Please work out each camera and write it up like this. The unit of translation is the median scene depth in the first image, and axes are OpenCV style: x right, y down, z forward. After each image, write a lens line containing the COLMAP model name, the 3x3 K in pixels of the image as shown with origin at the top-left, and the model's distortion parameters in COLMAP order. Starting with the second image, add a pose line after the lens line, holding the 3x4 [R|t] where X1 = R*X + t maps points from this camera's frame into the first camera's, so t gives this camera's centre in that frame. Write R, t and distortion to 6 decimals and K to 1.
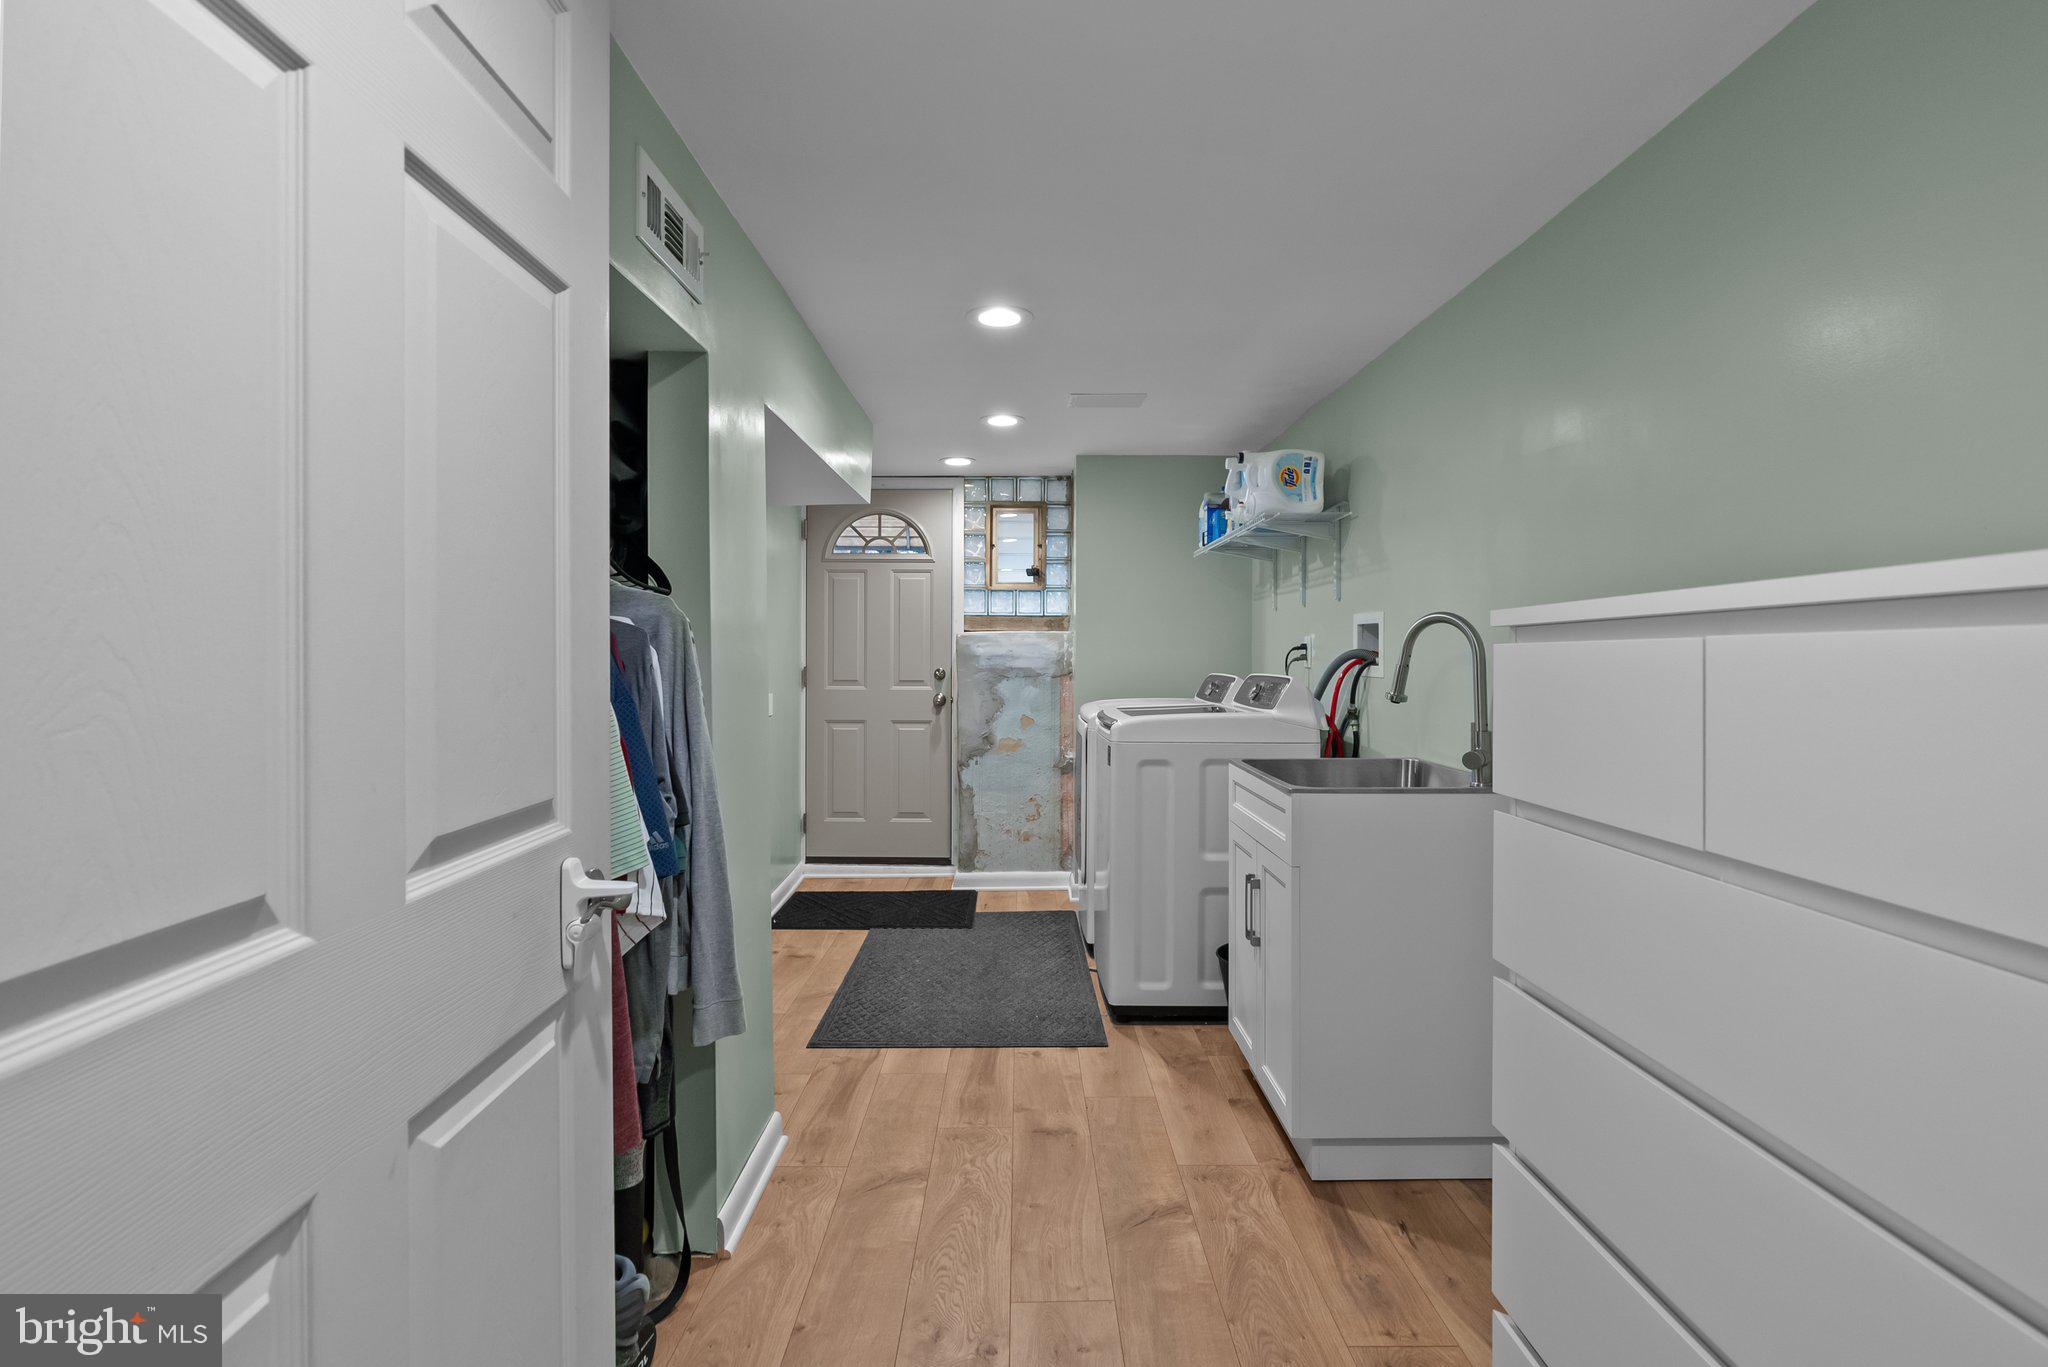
lens RADIAL K [[948.6, 0, 1025.1], [0, 948.6, 645.1], [0, 0, 1]] dist [-0.014389, 0.005621]
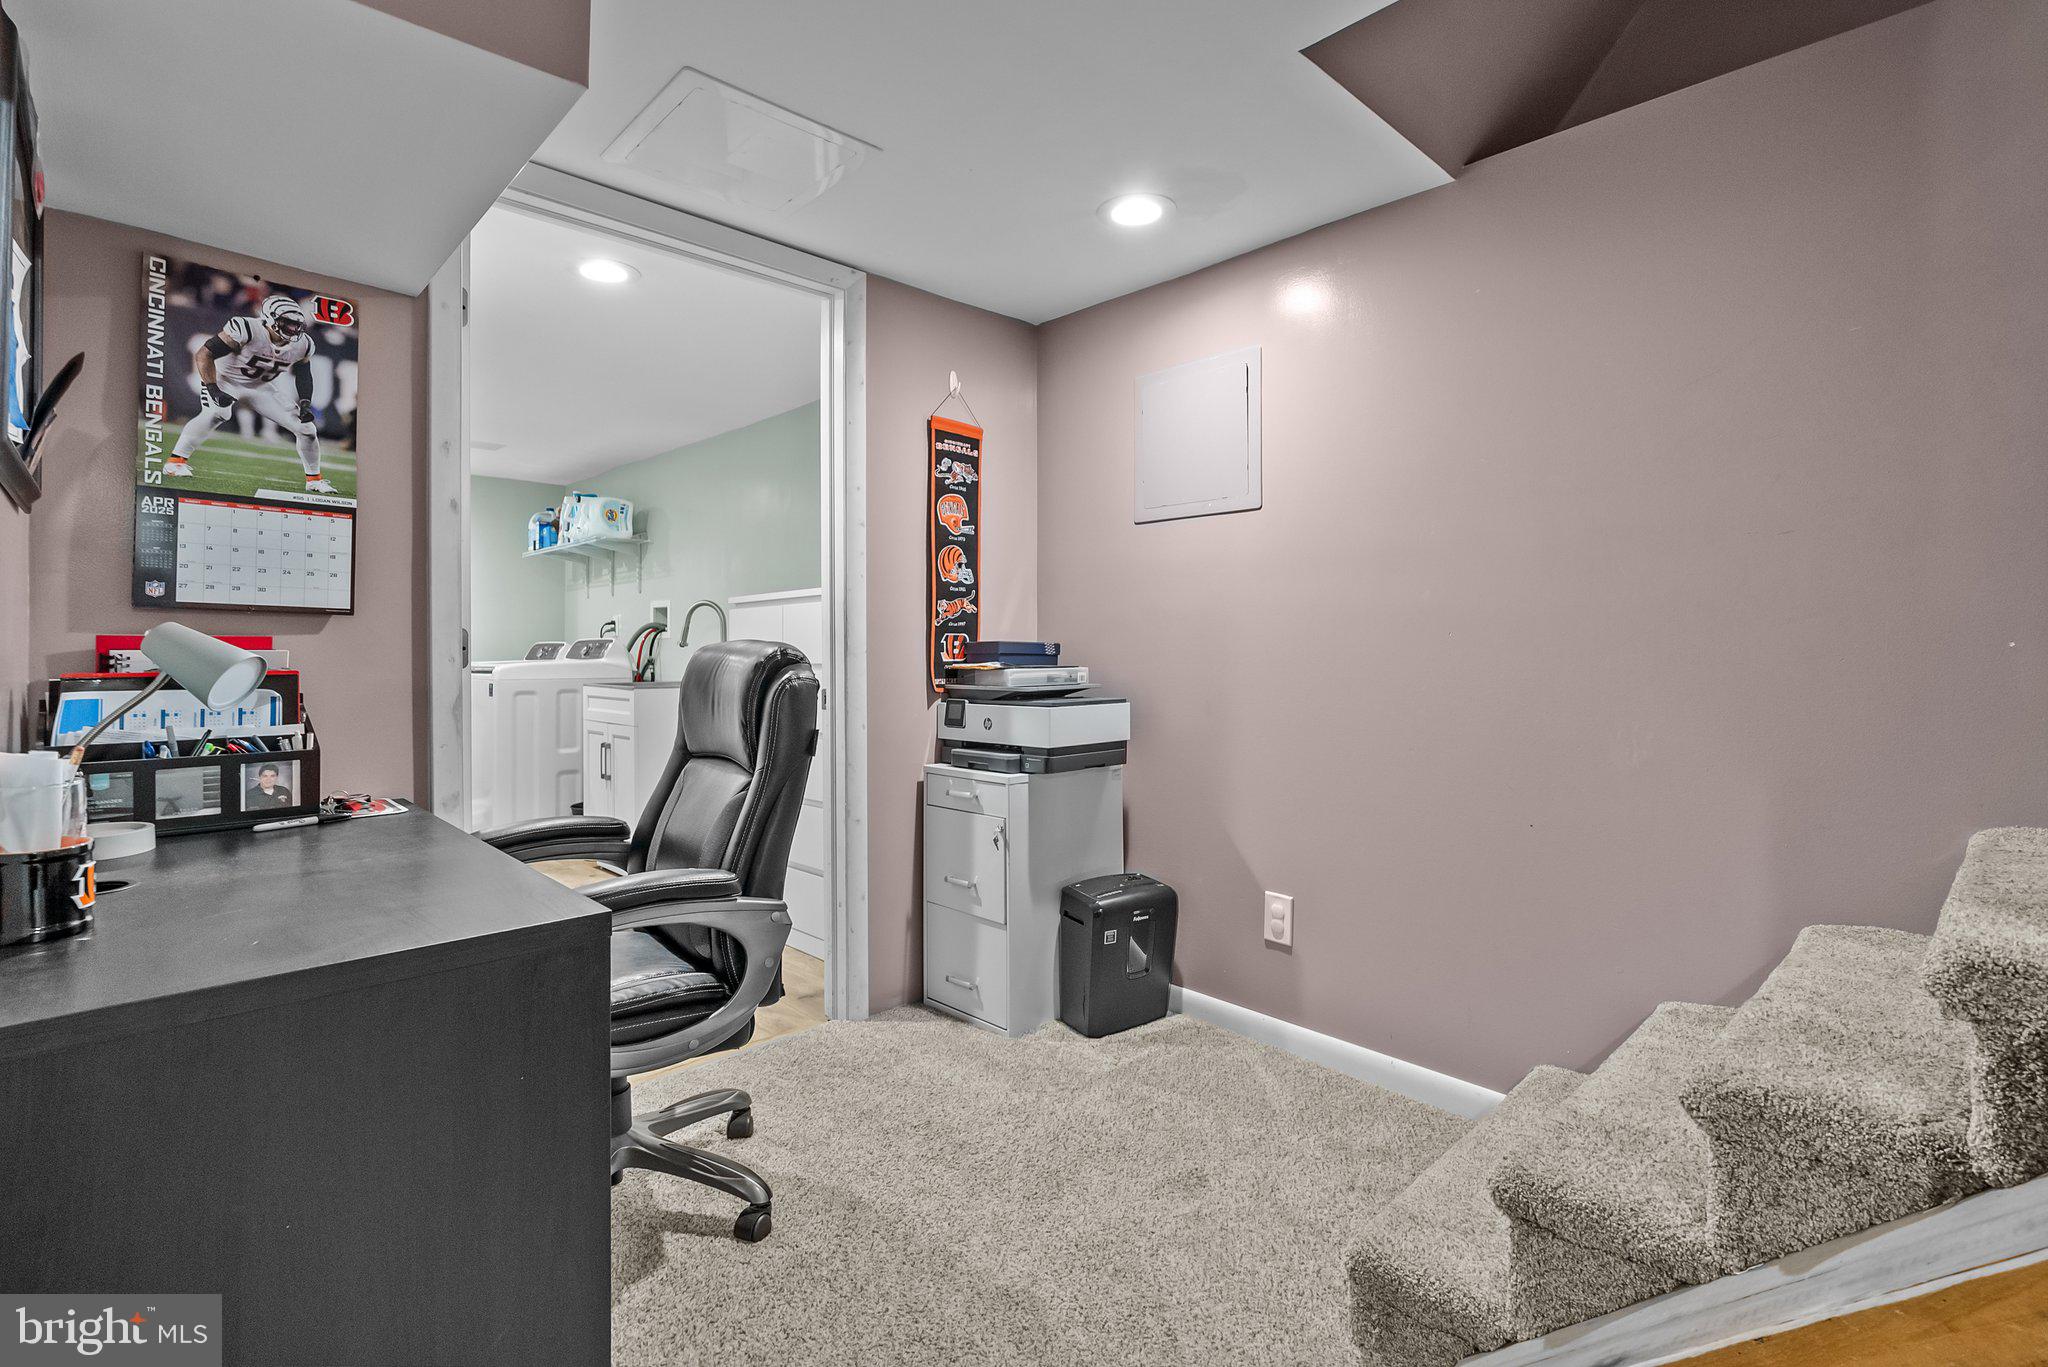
lens RADIAL K [[948.6, 0, 1025.1], [0, 948.6, 645.1], [0, 0, 1]] dist [-0.014389, 0.005621]
pose [[0.724047, -0.000485, 0.689751, -0.315566], [-0.002370, 0.999992, 0.003191, 0.036065], [-0.689747, -0.003945, 0.724040, -0.639229]]
